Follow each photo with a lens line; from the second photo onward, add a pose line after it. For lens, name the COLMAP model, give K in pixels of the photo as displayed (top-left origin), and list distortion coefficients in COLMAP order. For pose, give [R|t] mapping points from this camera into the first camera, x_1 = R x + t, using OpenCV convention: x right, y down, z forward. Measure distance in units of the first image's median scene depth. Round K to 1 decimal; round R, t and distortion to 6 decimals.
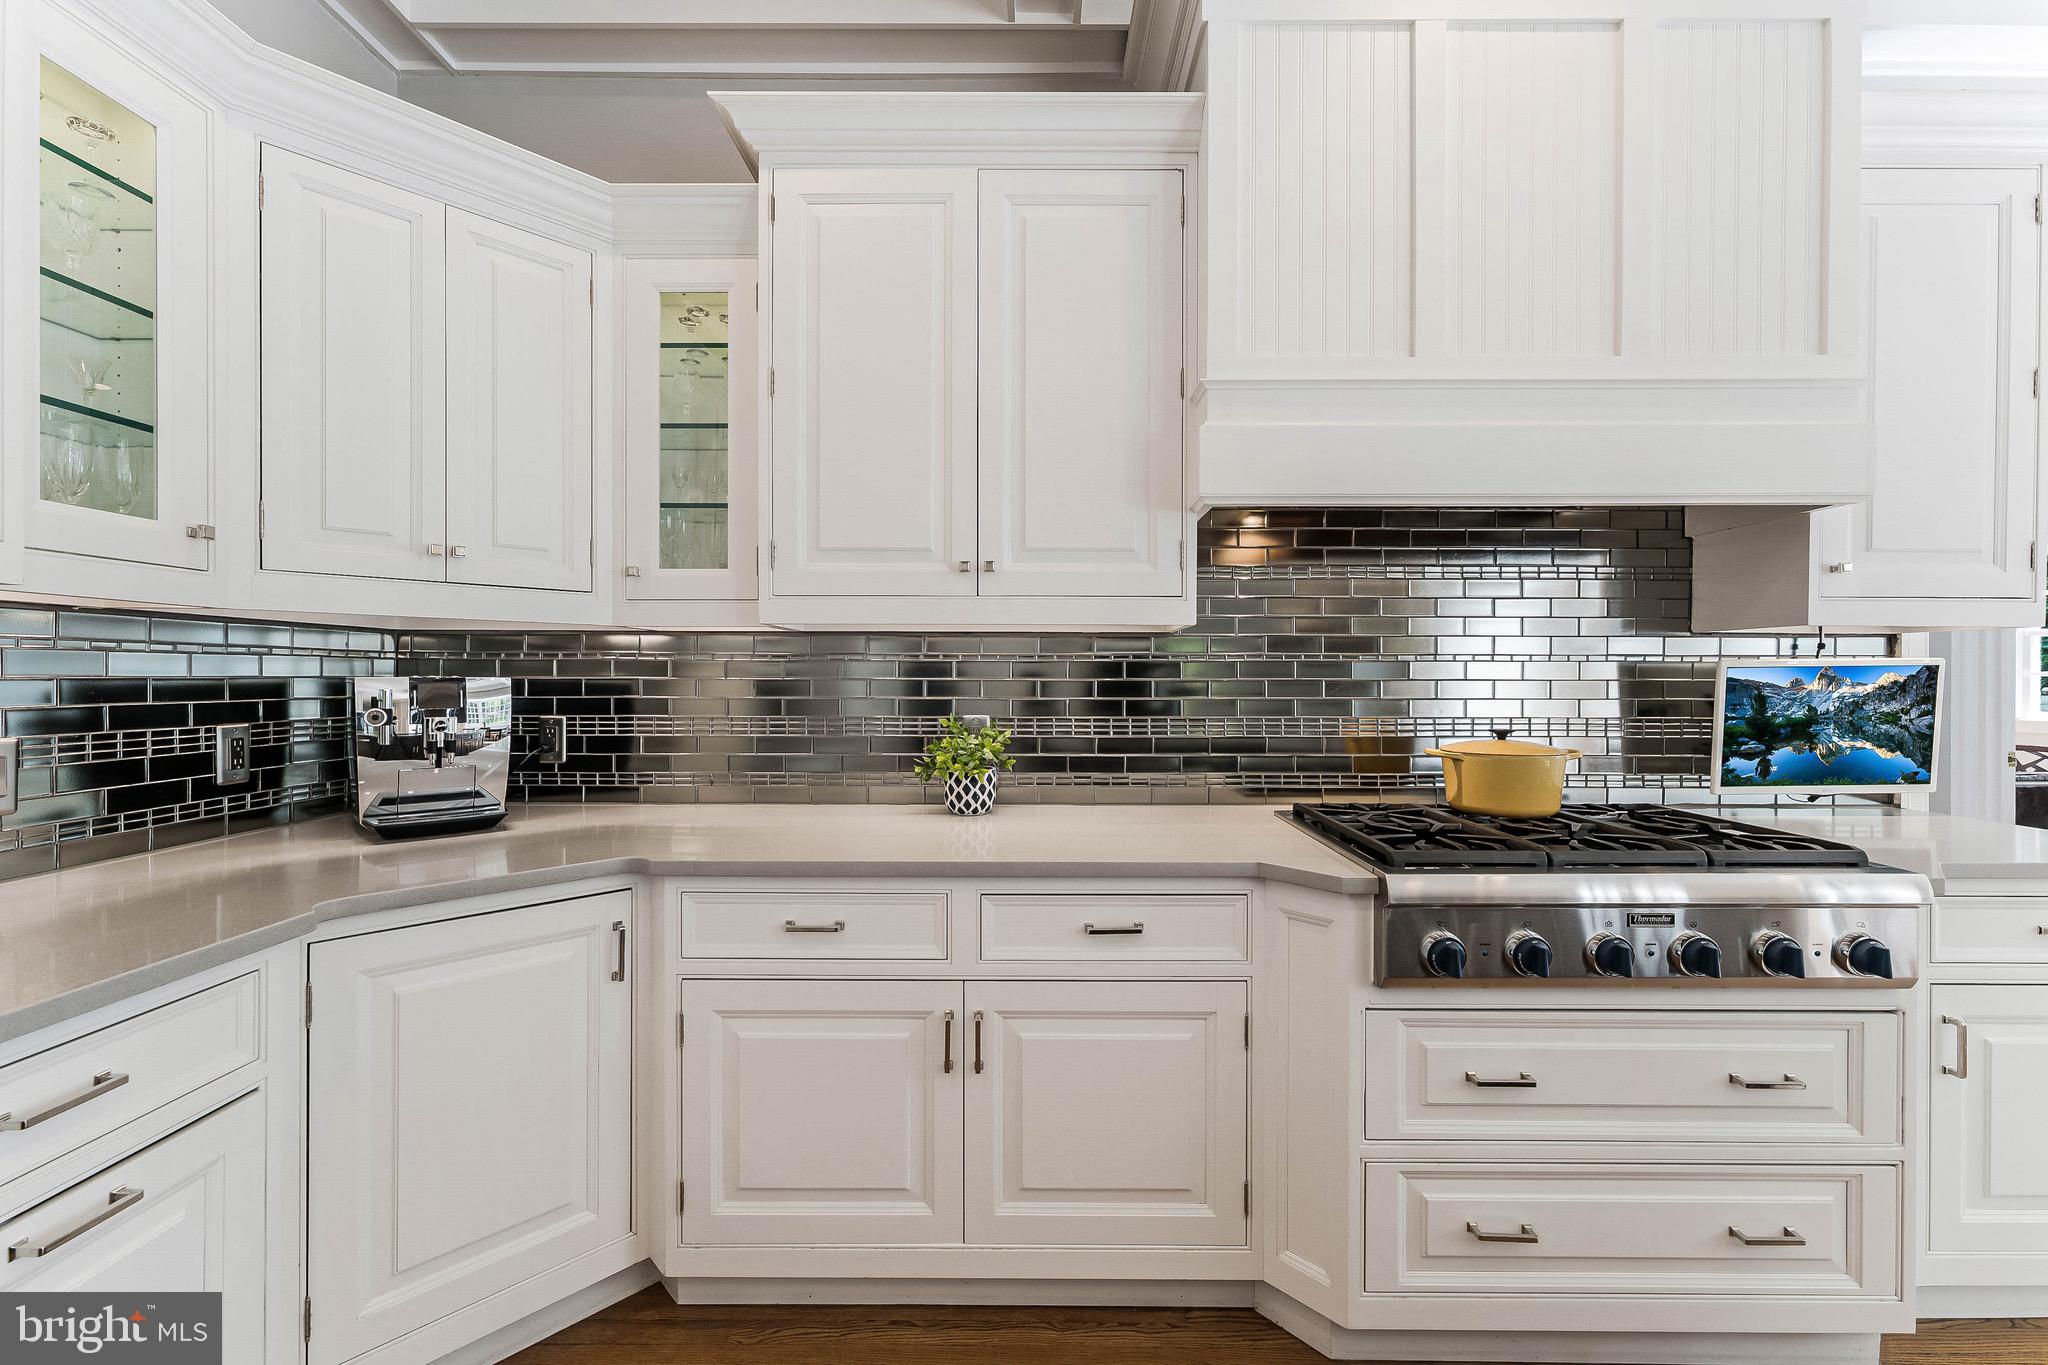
lens RADIAL K [[843.8, 0, 1100.2], [0, 843.8, 659.6], [0, 0, 1]] dist [-0.005108, -0.000566]
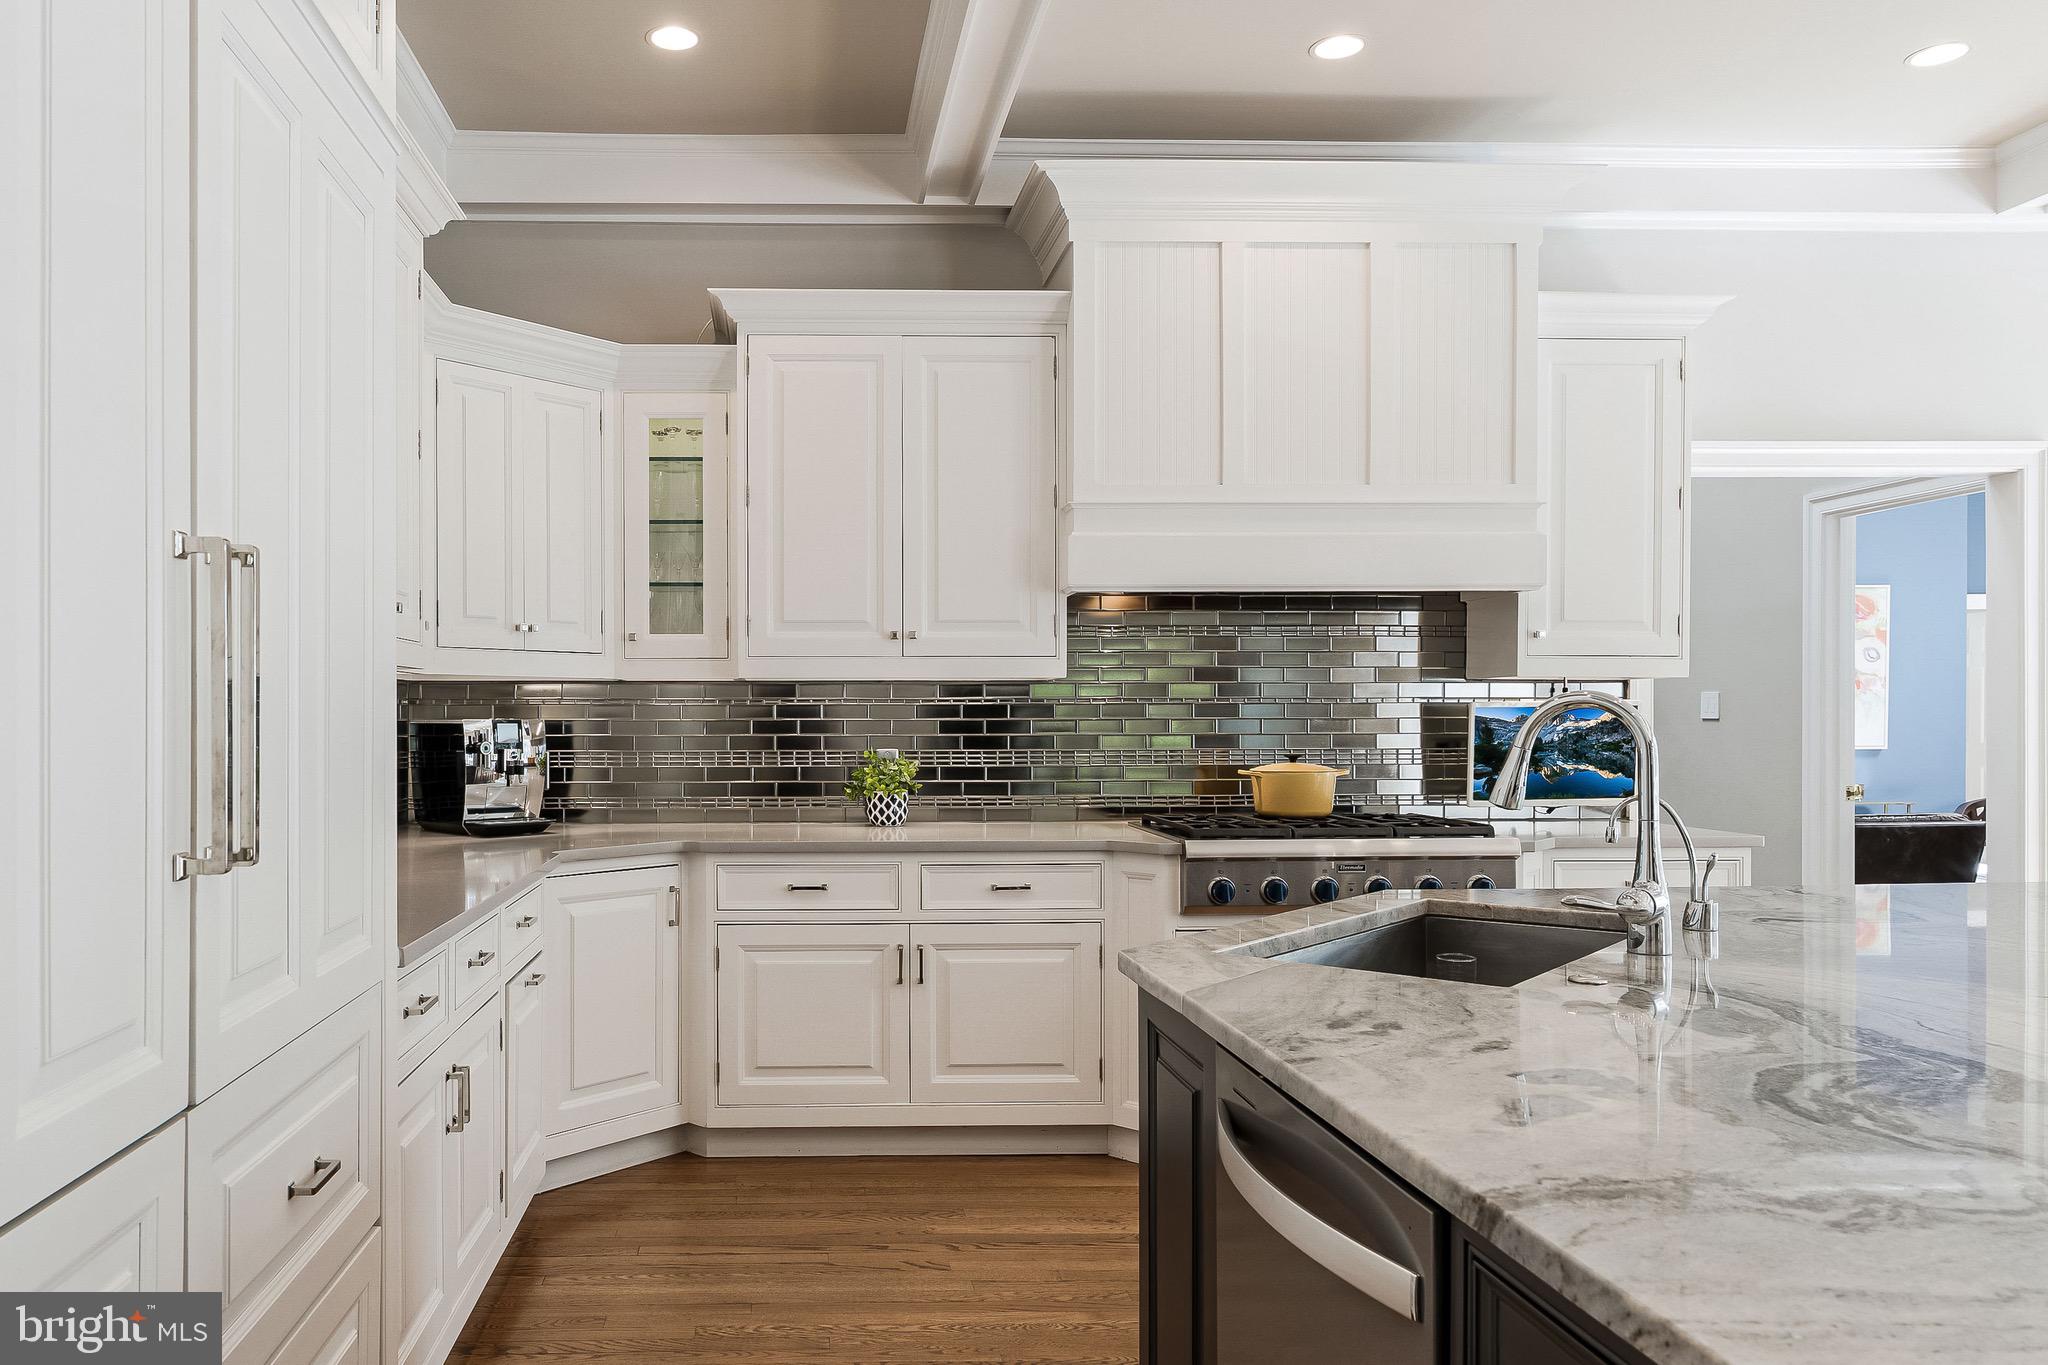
lens RADIAL K [[1183.3, 0, 1022.7], [0, 1183.3, 687.4], [0, 0, 1]] dist [0.000116, 0.000012]
pose [[0.997303, -0.002903, 0.073336, -0.092455], [0.003207, 0.999987, -0.004031, -0.018548], [-0.073323, 0.004255, 0.997299, -0.864896]]
